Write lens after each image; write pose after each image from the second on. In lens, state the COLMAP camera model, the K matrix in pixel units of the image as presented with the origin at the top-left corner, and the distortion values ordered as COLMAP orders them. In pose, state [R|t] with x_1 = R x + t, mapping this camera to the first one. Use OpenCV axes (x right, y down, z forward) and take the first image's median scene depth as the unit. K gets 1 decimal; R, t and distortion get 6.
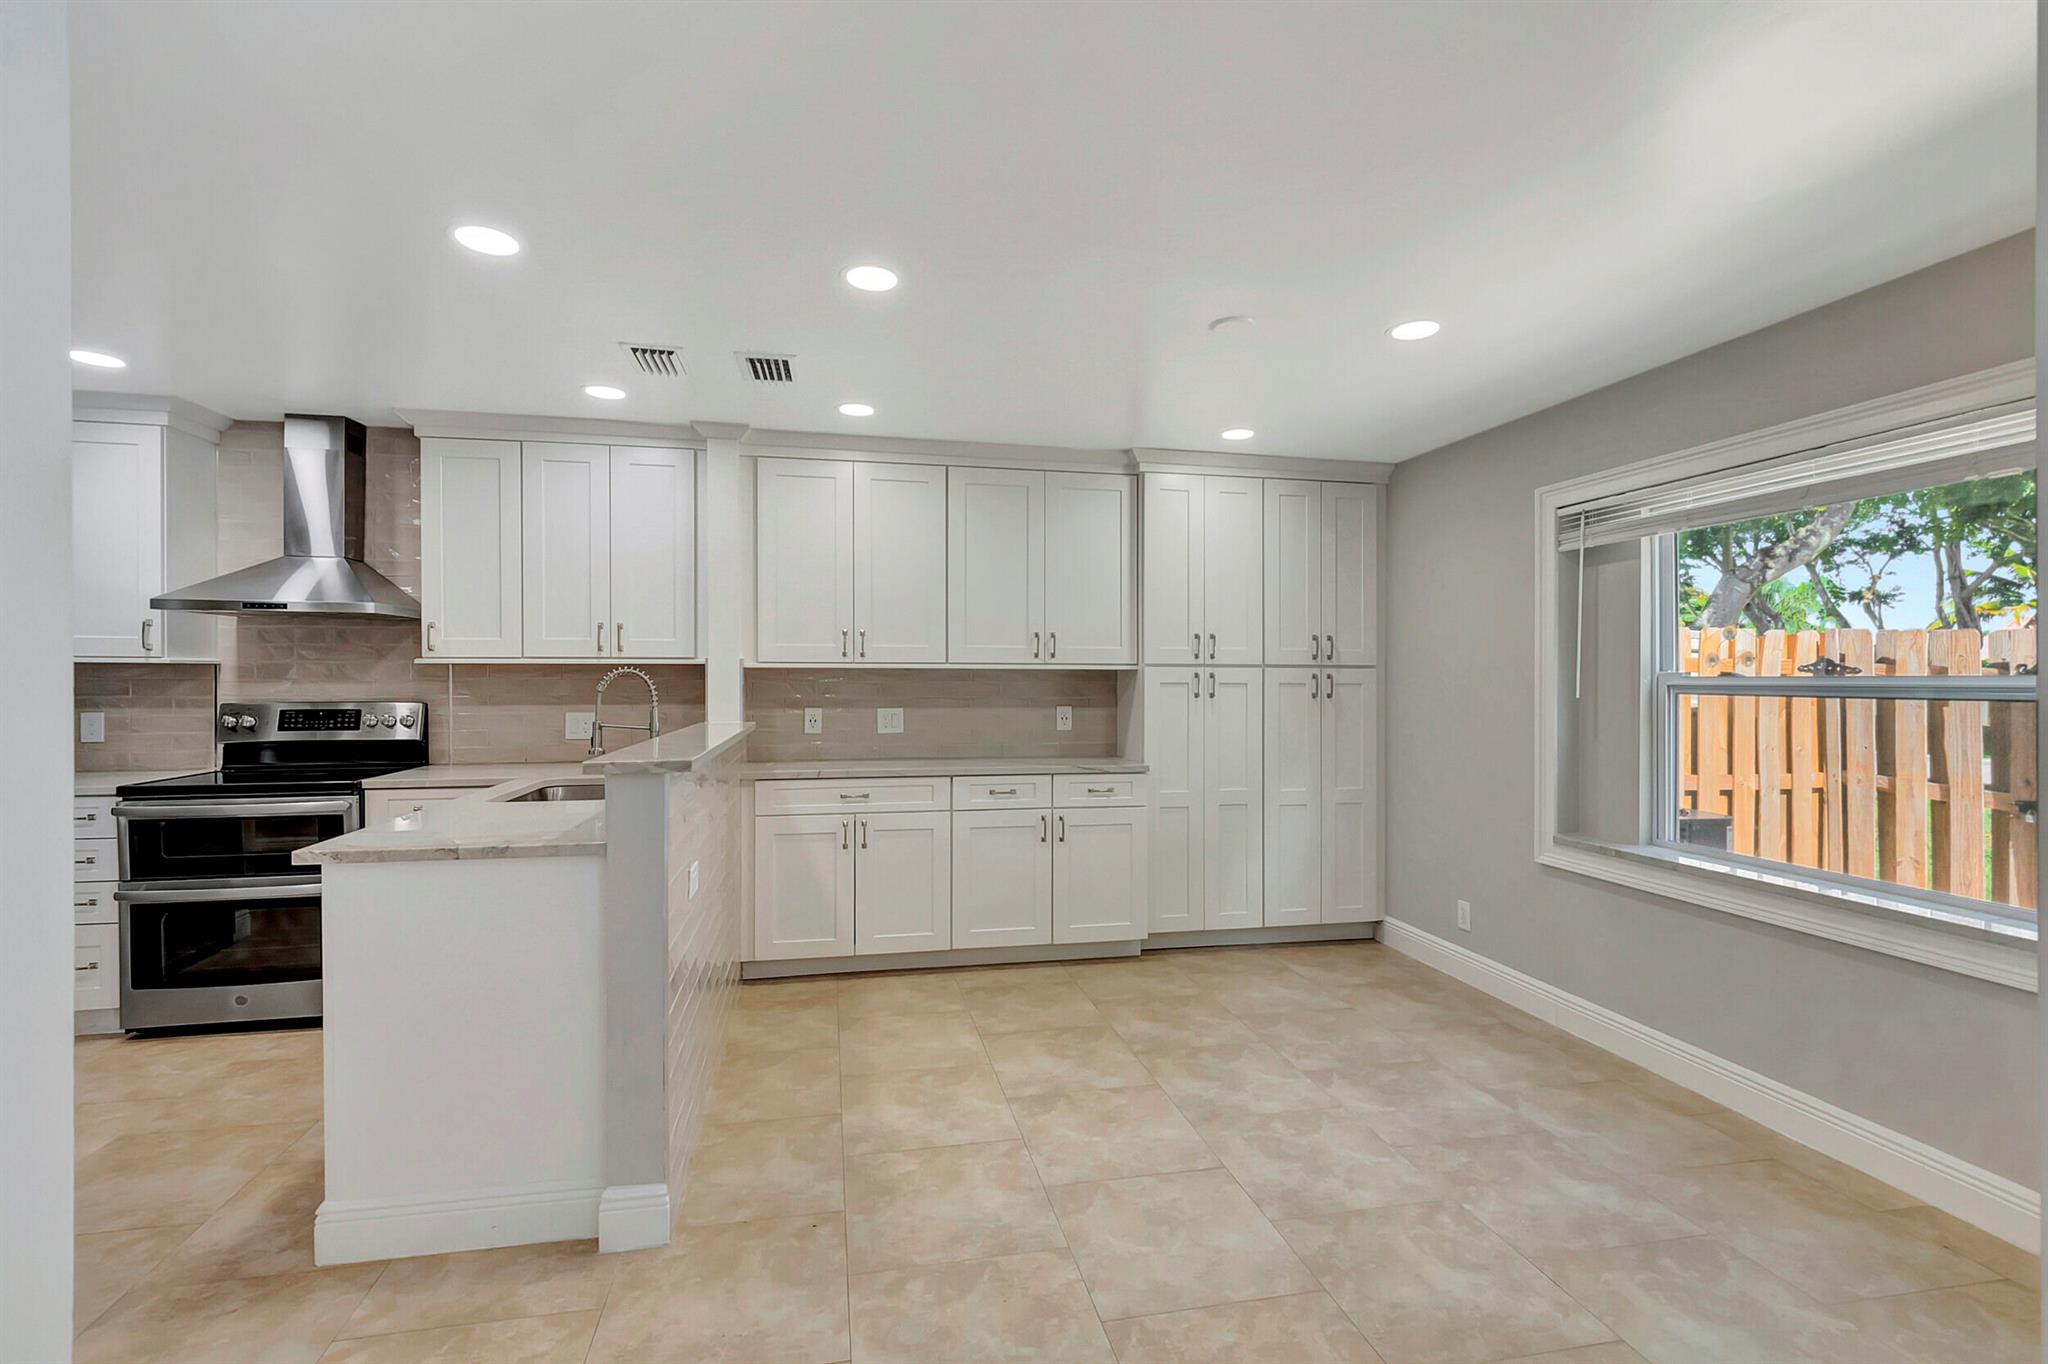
lens RADIAL K [[893.8, 0, 1014.1], [0, 893.8, 677.1], [0, 0, 1]] dist [0.000509, -0.000440]
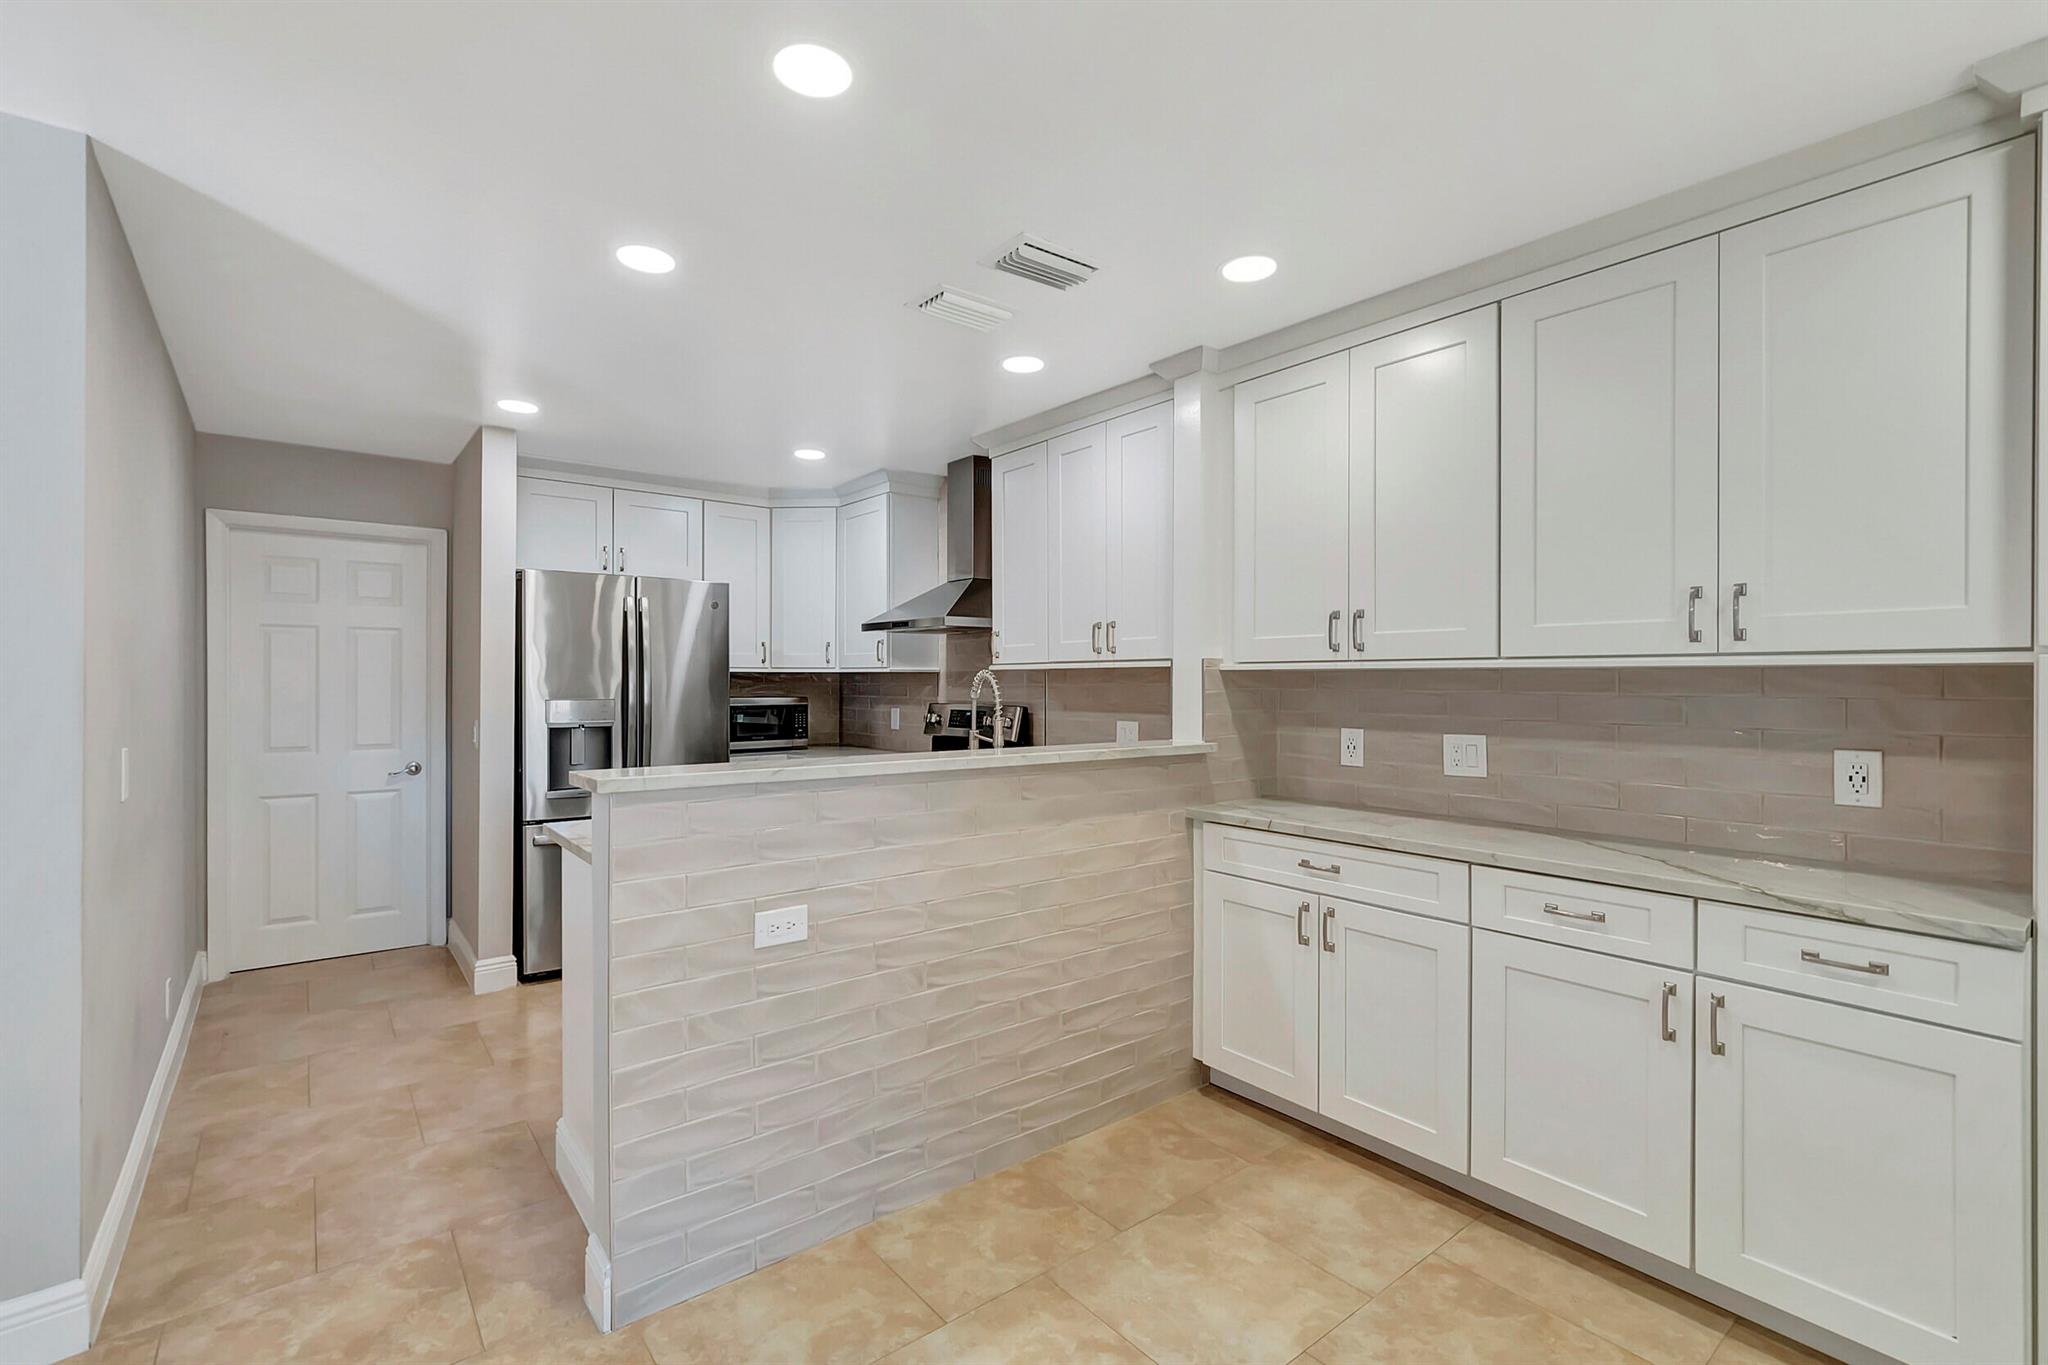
lens RADIAL K [[918.4, 0, 1031.5], [0, 918.4, 686.0], [0, 0, 1]] dist [-0.000678, -0.000393]
pose [[0.454780, 0.004278, -0.890593, 0.326837], [0.000624, 0.999987, 0.005122, -0.001500], [0.890603, -0.002885, 0.454772, 0.527332]]
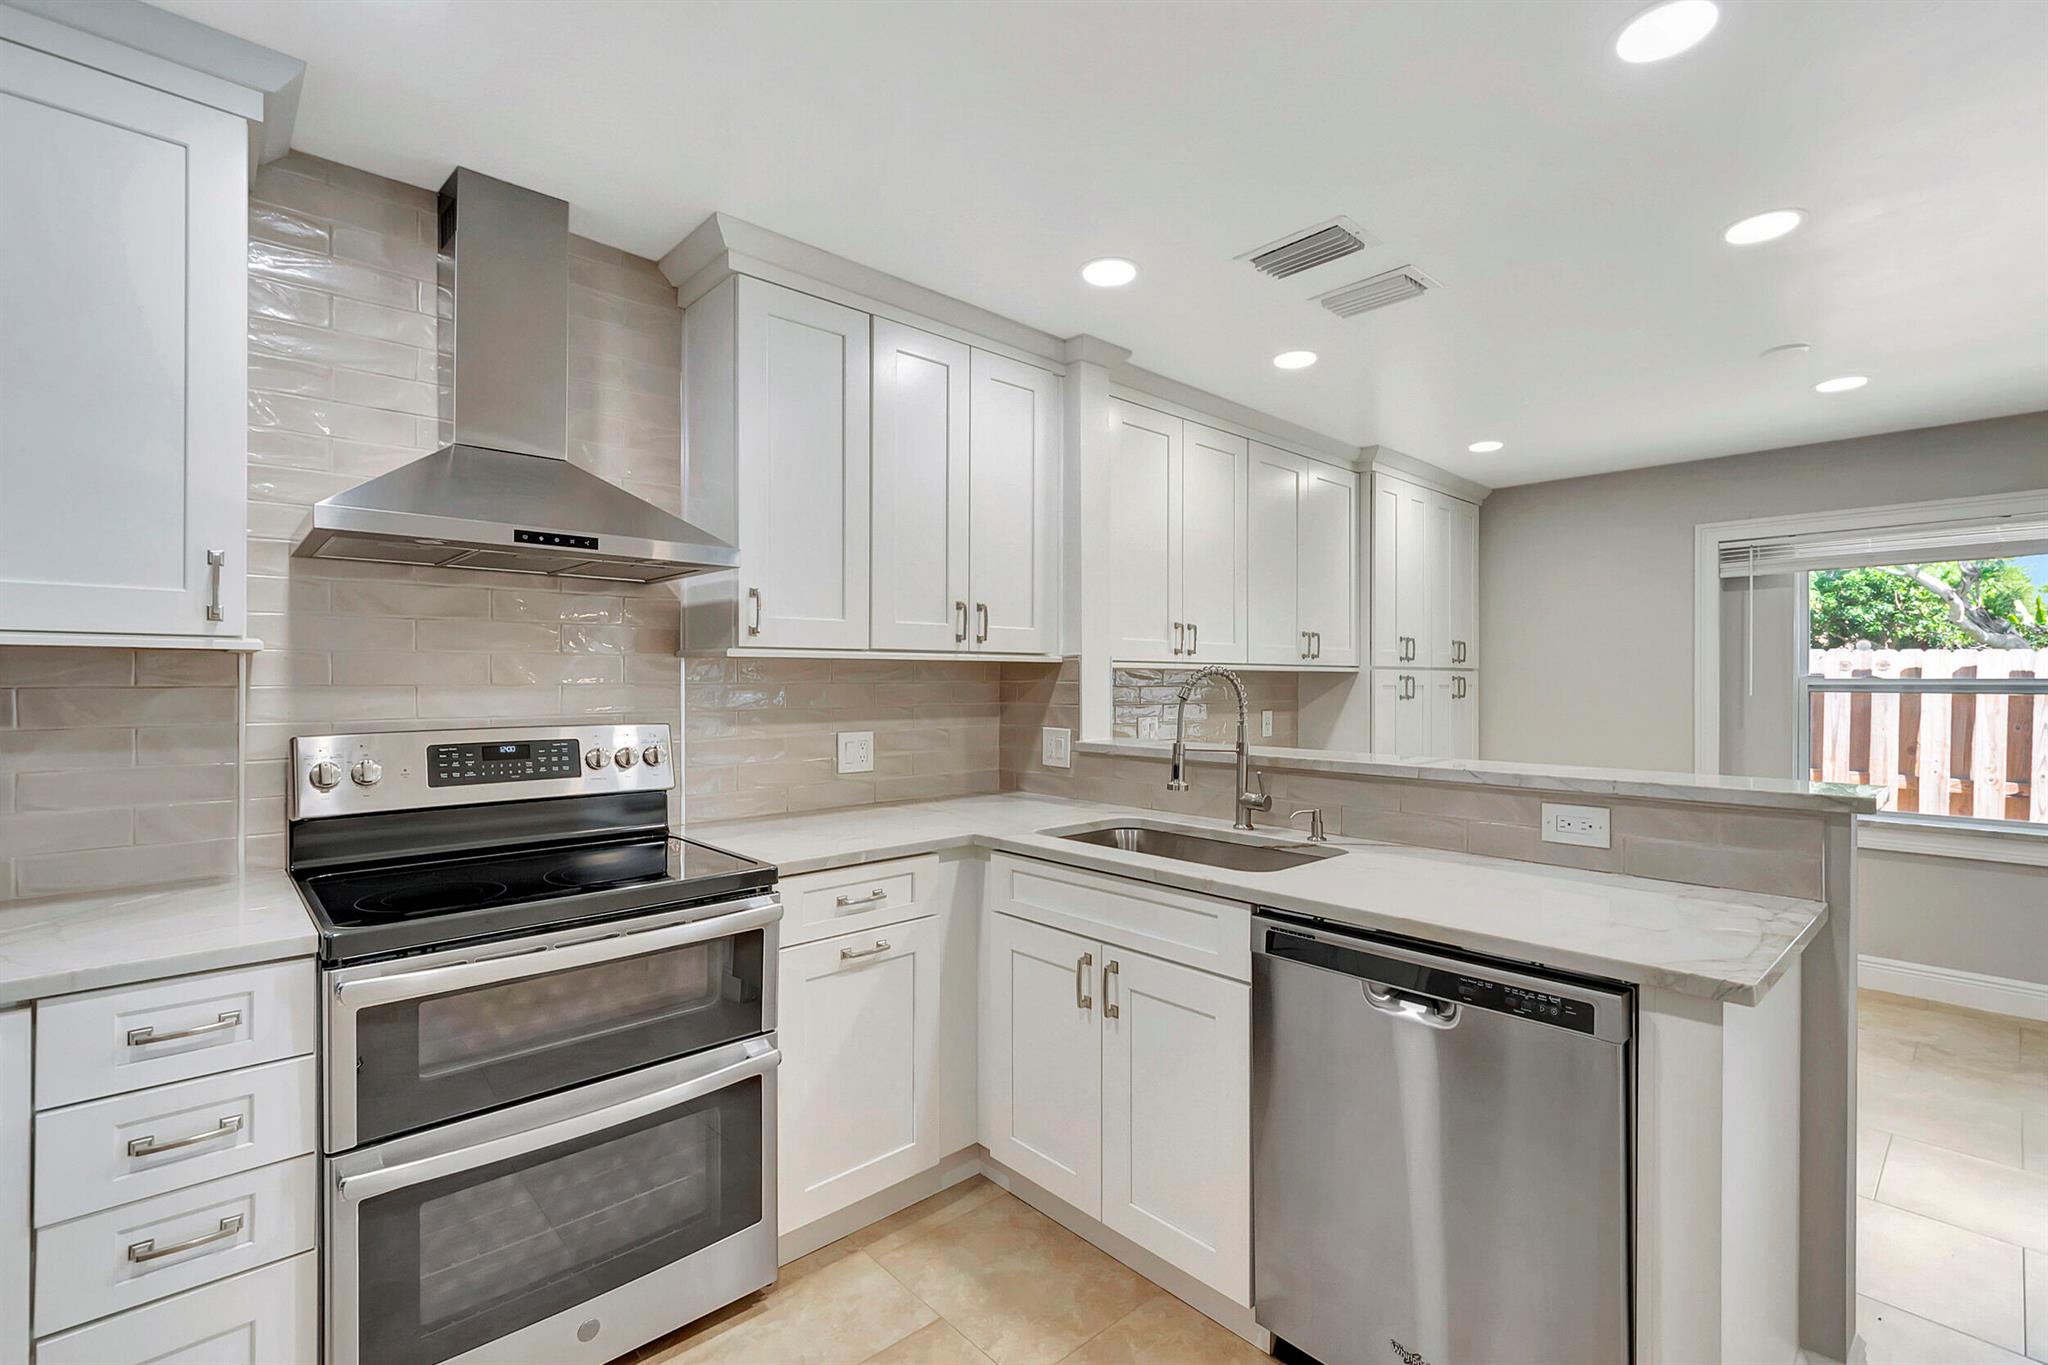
lens RADIAL K [[893.8, 0, 1014.1], [0, 893.8, 677.6], [0, 0, 1]] dist [0.000509, -0.000440]
pose [[0.863029, 0.000126, 0.505155, -0.781386], [0.001128, 0.999997, -0.002178, -0.000223], [-0.505154, 0.002449, 0.863026, 0.389167]]
